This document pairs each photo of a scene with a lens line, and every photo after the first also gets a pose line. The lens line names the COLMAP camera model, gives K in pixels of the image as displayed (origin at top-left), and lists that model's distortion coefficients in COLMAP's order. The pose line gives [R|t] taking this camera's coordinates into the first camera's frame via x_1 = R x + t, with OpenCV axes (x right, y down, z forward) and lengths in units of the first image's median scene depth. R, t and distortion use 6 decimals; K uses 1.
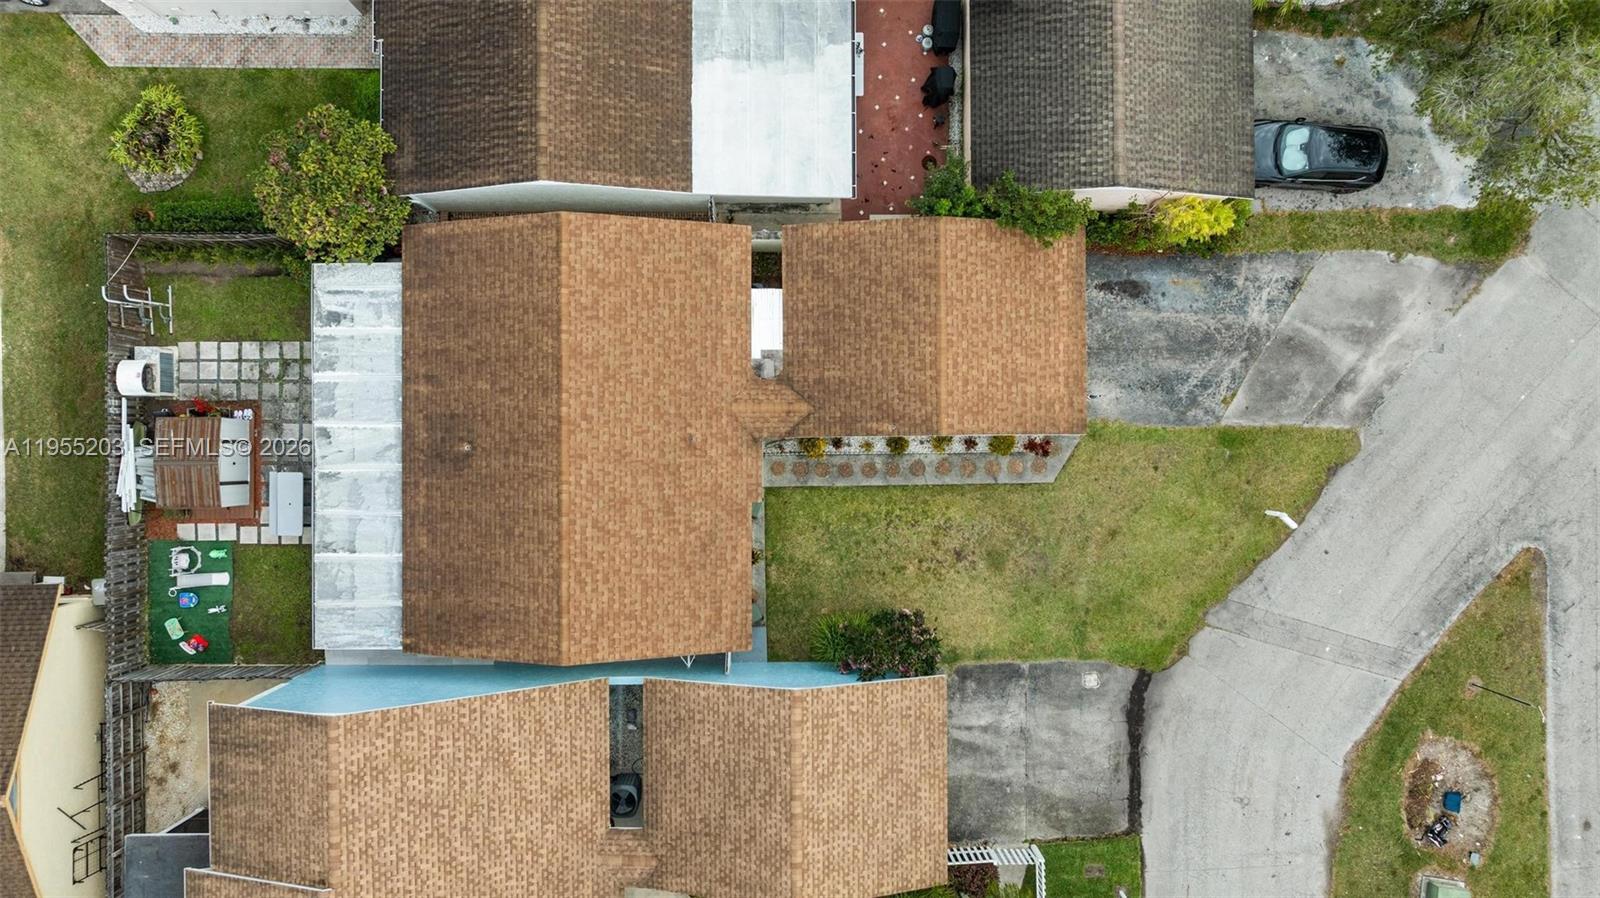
lens RADIAL K [[1133.2, 0, 805.8], [0, 1133.2, 440.8], [0, 0, 1]] dist [-0.016496, 0.003391]
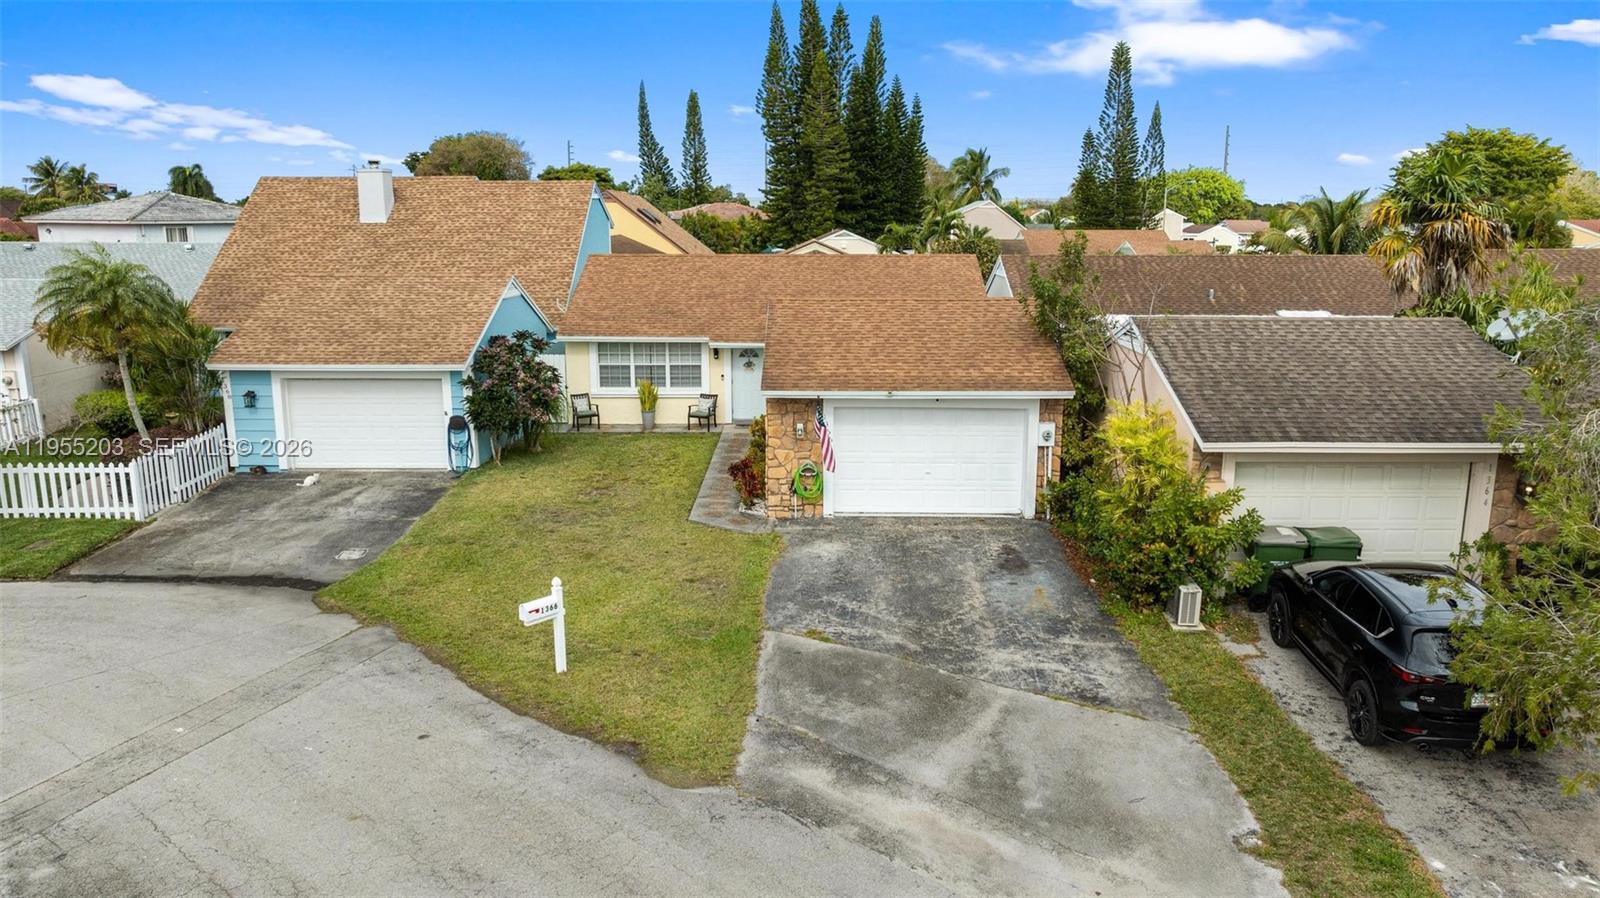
lens RADIAL K [[1133.2, 0, 800.1], [0, 1133.2, 446.2], [0, 0, 1]] dist [-0.016496, 0.003391]
pose [[-0.021731, 0.180380, -0.983357, 0.839728], [-0.999762, -0.005853, 0.021020, -0.039837], [-0.001964, 0.983580, 0.180465, 0.845985]]
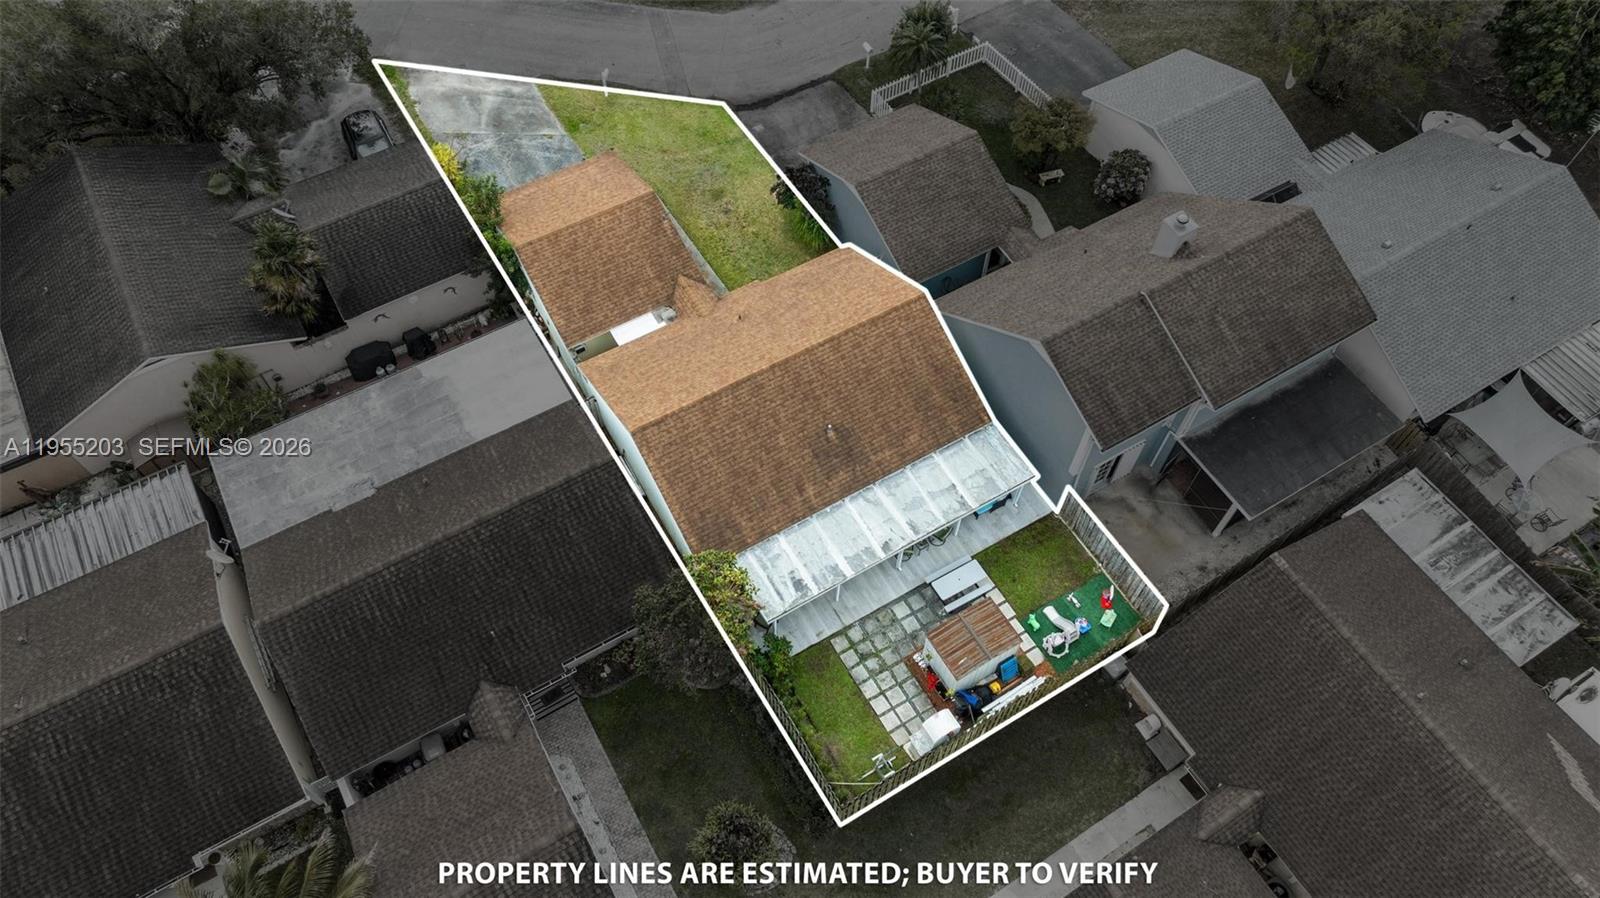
lens RADIAL K [[1133.2, 0, 804.7], [0, 1133.2, 442.5], [0, 0, 1]] dist [-0.016496, 0.003391]
pose [[-0.508810, -0.741646, 0.437121, -0.757680], [0.860652, -0.426569, 0.278059, -0.337120], [-0.019760, 0.517688, 0.855341, -0.073017]]
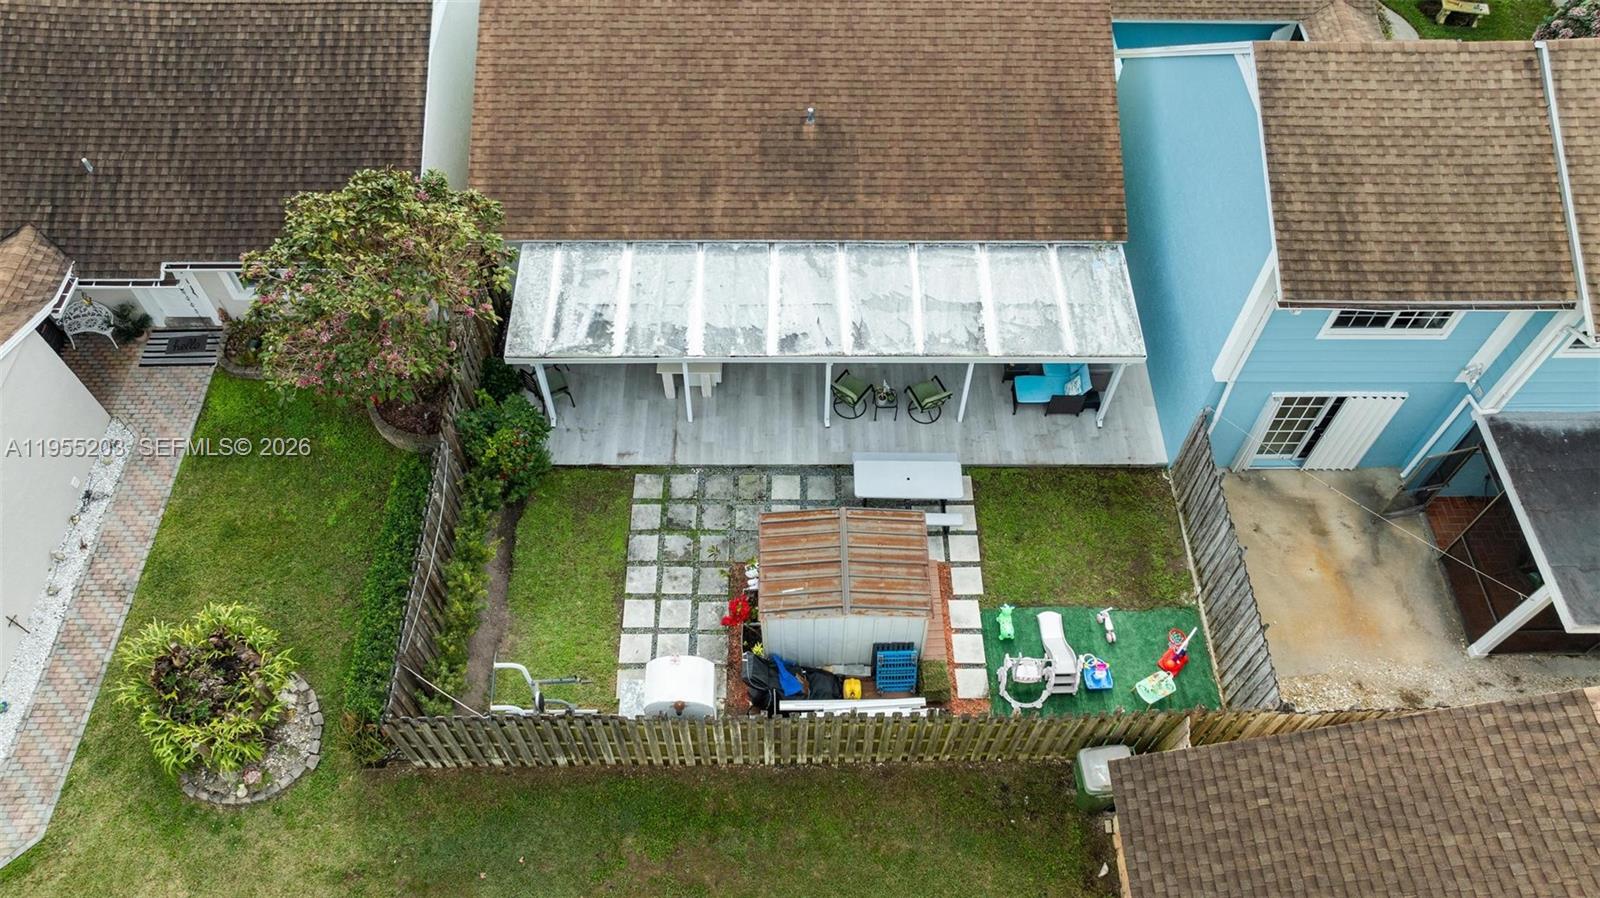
lens RADIAL K [[1133.2, 0, 804.2], [0, 1133.2, 447.4], [0, 0, 1]] dist [-0.016496, 0.003391]
pose [[-0.008936, -0.834247, 0.551319, -0.742706], [0.999843, 0.000997, 0.017715, -0.008480], [-0.015328, 0.551390, 0.834107, 0.483624]]
